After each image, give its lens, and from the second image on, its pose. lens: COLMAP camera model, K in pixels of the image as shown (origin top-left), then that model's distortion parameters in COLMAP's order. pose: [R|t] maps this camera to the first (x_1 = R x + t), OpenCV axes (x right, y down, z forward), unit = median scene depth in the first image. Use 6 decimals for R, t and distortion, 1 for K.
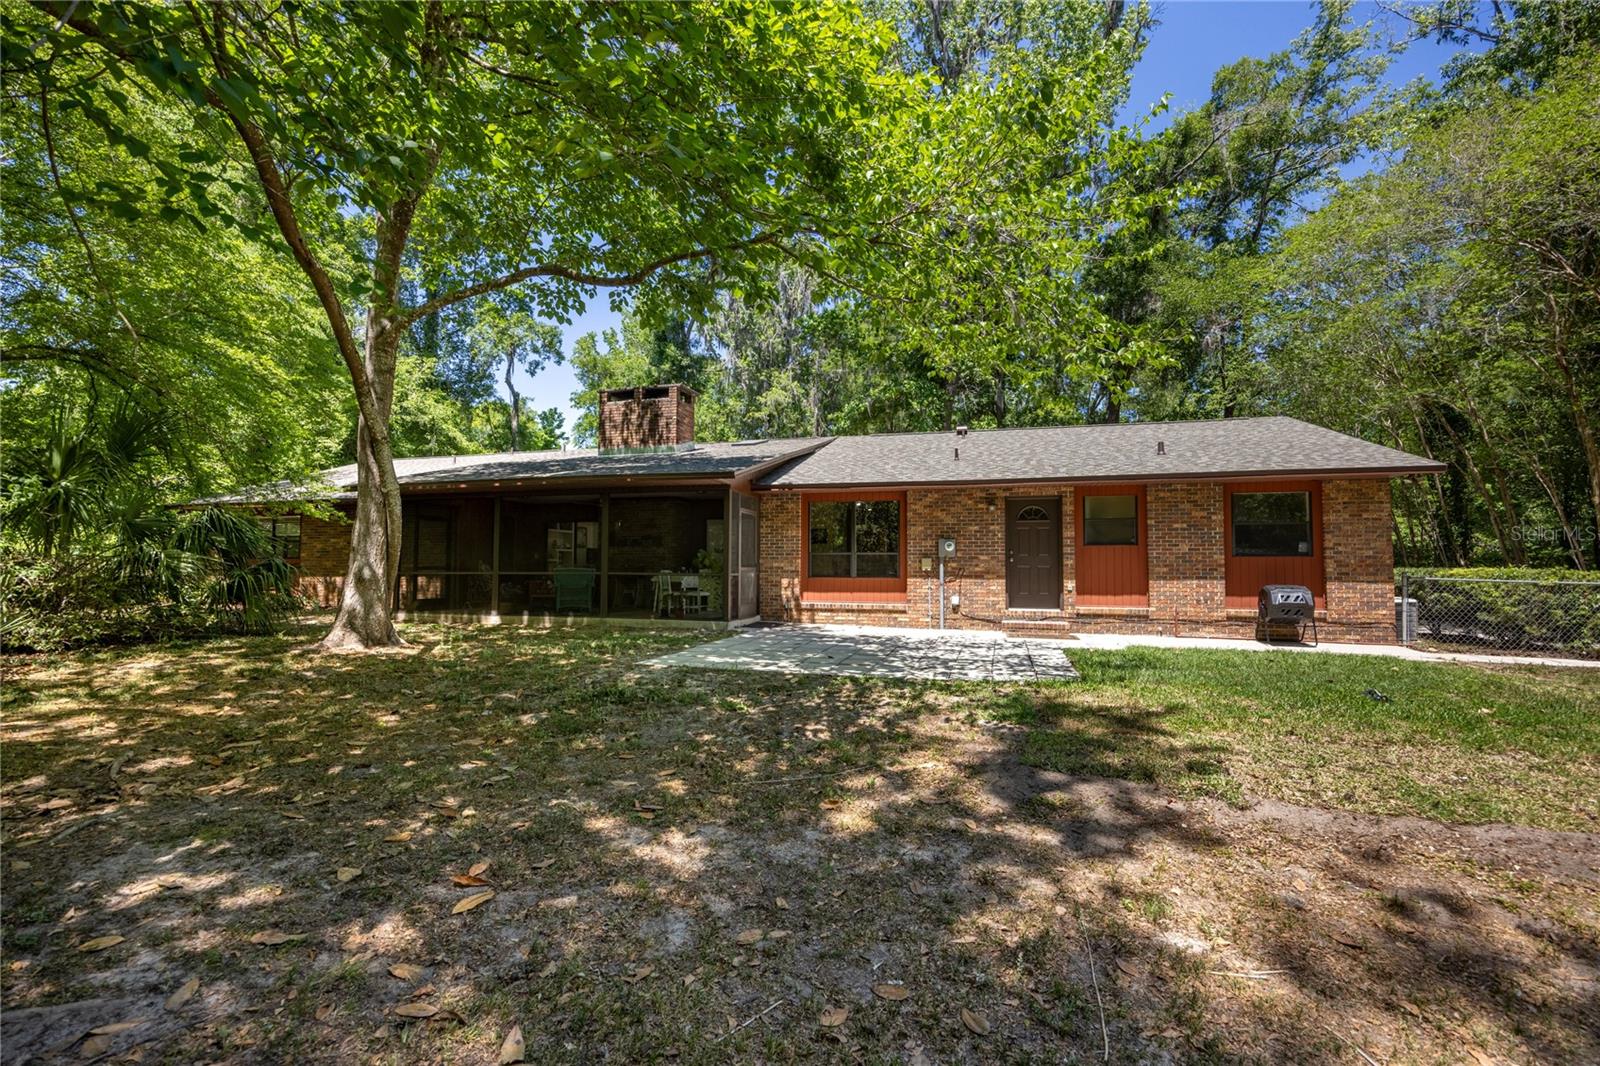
lens RADIAL K [[703.2, 0, 809.2], [0, 703.2, 536.4], [0, 0, 1]] dist [-0.006809, 0.000682]
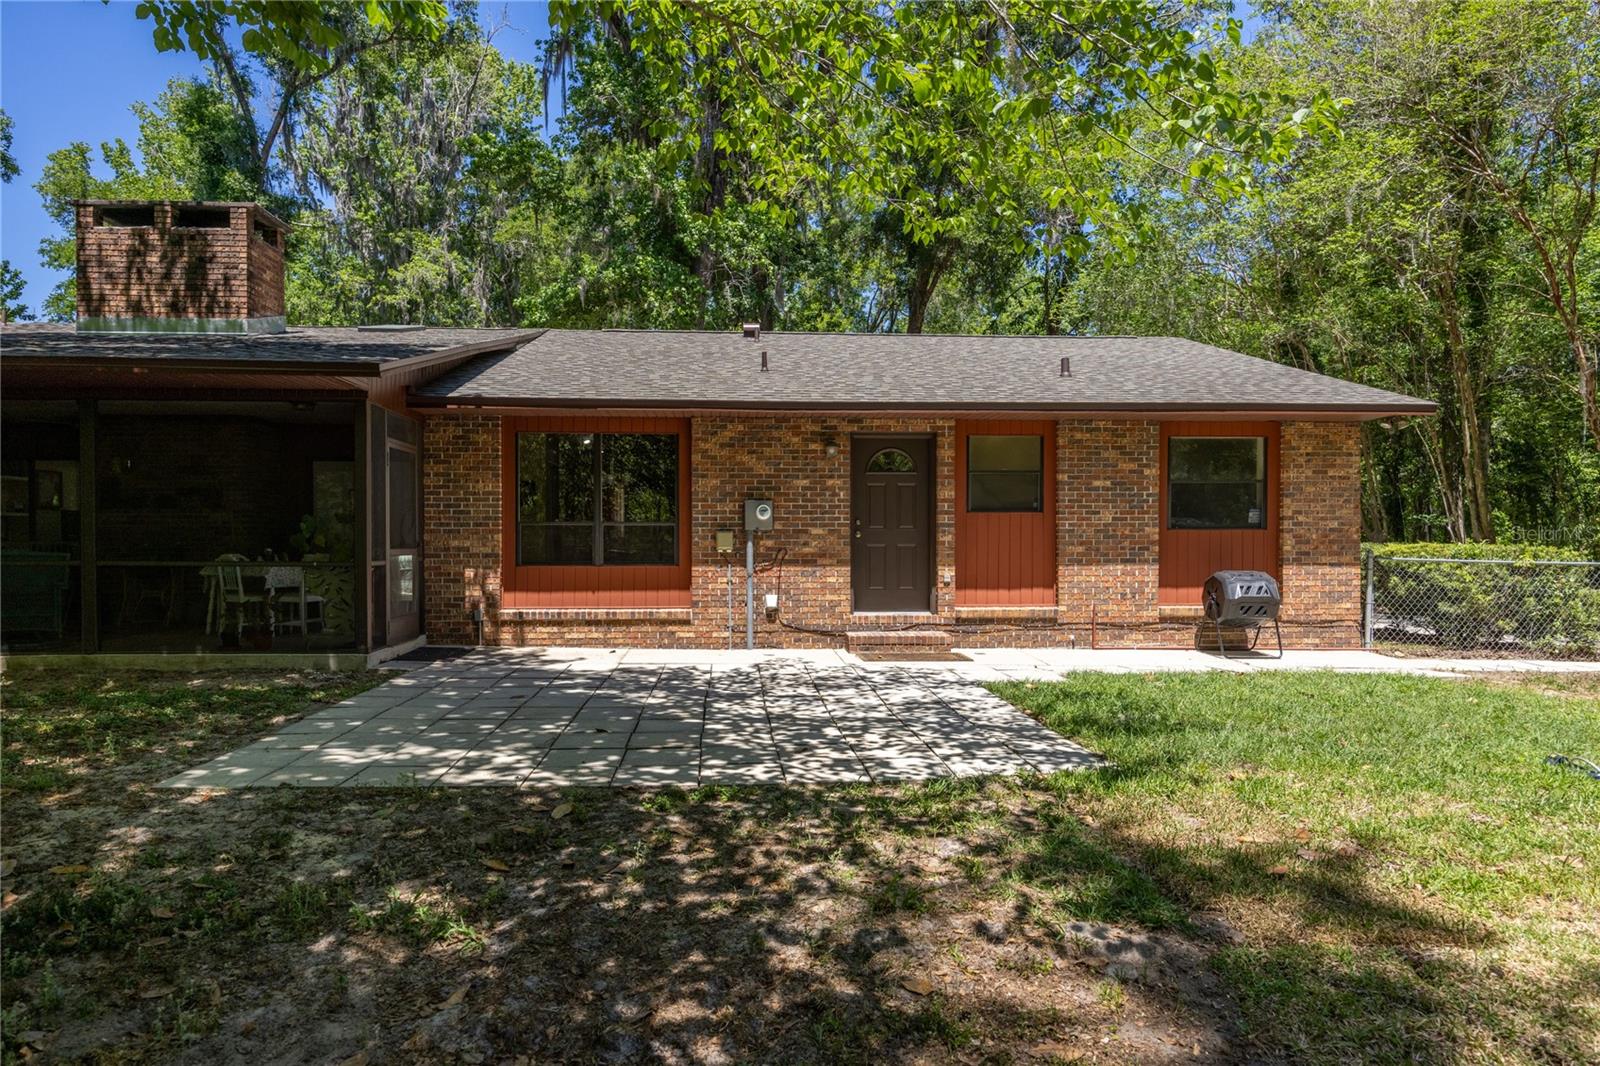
lens RADIAL K [[953.6, 0, 790.4], [0, 953.6, 558.3], [0, 0, 1]] dist [0.003187, -0.006163]
pose [[0.947012, -0.011441, 0.320993, -0.040353], [-0.009864, 0.997858, 0.064669, 0.000327], [-0.321045, -0.064409, 0.944871, 0.211385]]
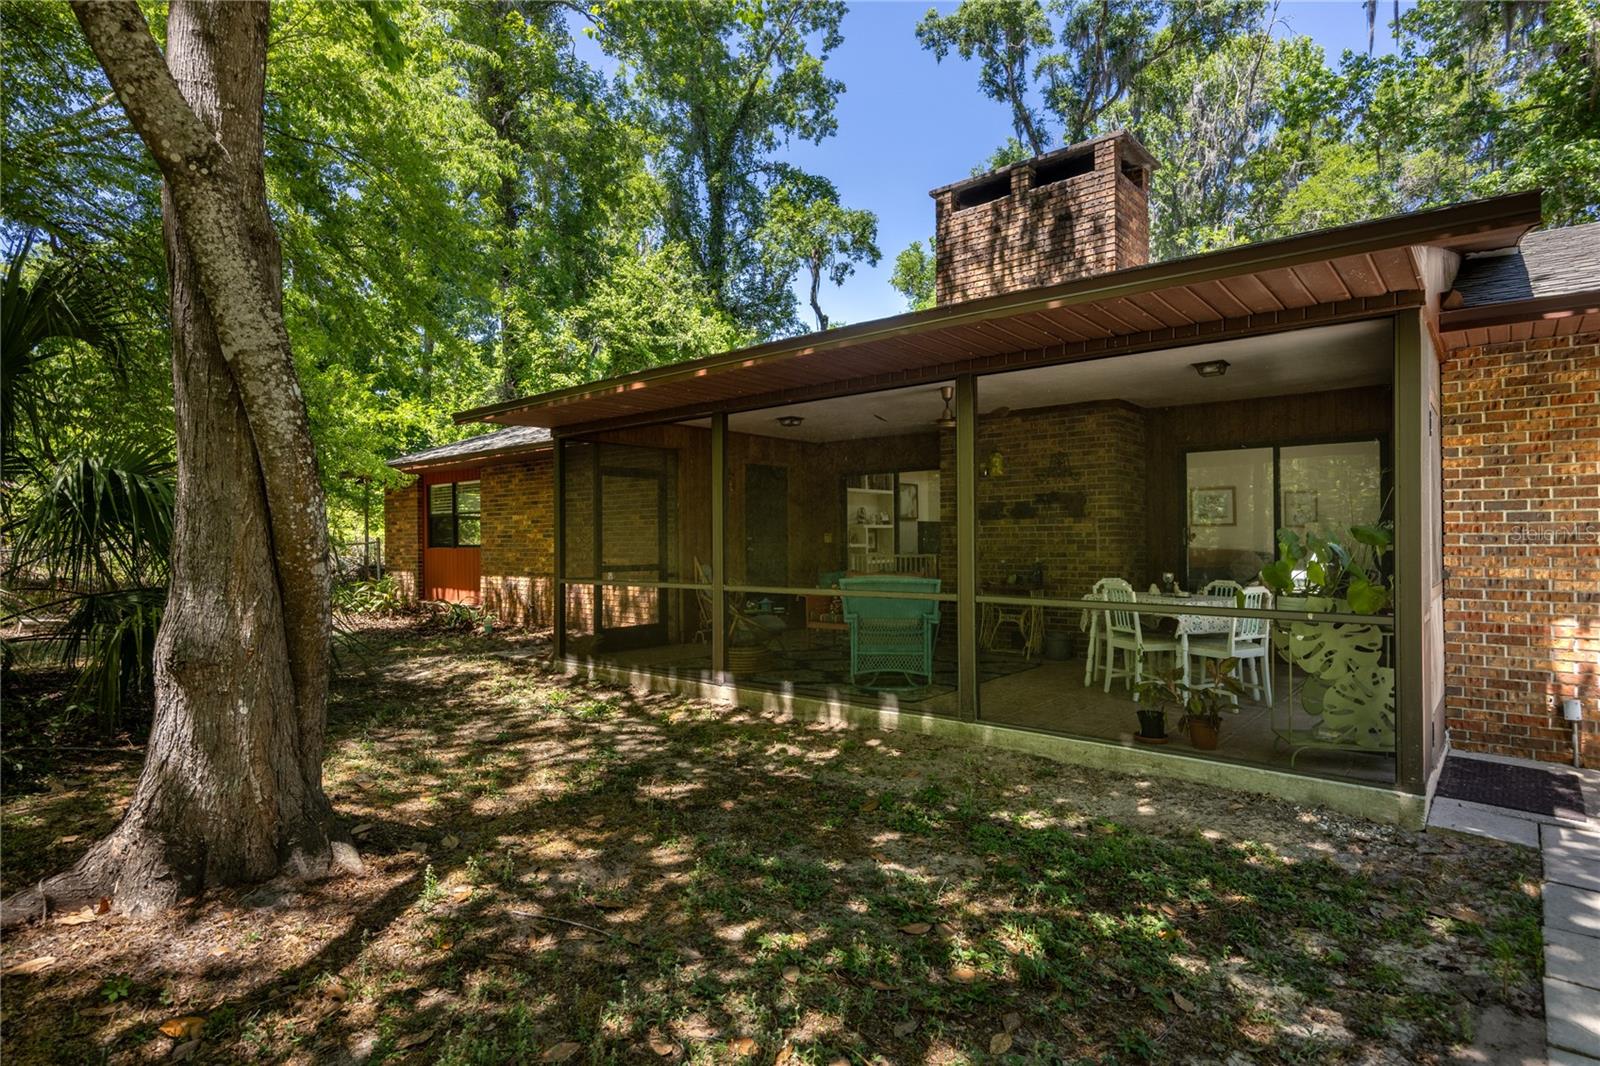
lens RADIAL K [[845.6, 0, 814.1], [0, 845.6, 533.2], [0, 0, 1]] dist [-0.005041, 0.003176]
pose [[0.910131, -0.012686, -0.414126, -0.181629], [0.028825, 0.999048, 0.032746, 0.001874], [0.413316, -0.041740, 0.909630, 0.562970]]
